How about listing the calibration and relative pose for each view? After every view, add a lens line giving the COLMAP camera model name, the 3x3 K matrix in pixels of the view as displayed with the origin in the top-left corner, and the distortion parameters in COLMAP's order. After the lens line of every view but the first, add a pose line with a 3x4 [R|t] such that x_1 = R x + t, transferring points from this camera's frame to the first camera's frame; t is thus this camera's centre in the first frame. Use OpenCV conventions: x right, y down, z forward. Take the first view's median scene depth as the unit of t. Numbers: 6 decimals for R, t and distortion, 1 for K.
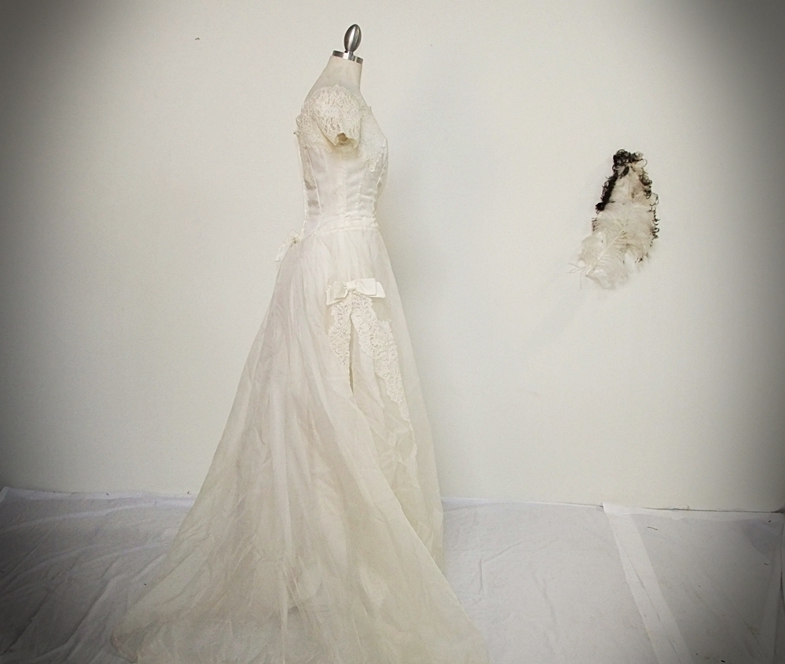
lens RADIAL K [[956.5, 0, 392.5], [0, 956.5, 332.0], [0, 0, 1]] dist [-0.011634, -0.008367]
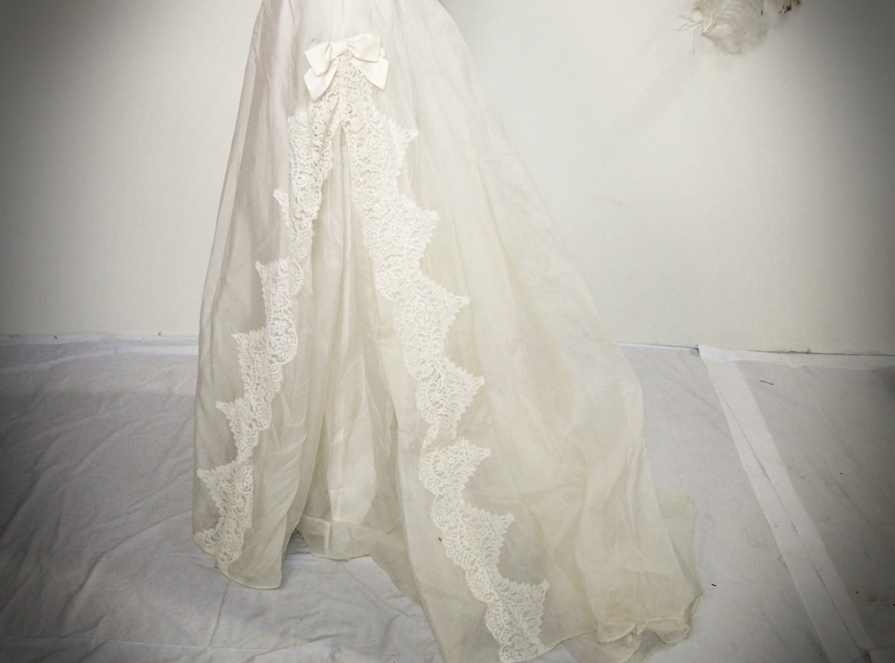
lens RADIAL K [[891.1, 0, 423.7], [0, 891.1, 329.2], [0, 0, 1]] dist [-0.015363, -0.000993]
pose [[0.999954, -0.009283, 0.002276, -0.002180], [0.008410, 0.967724, 0.251871, -0.016082], [-0.004540, -0.251840, 0.967758, 0.327143]]
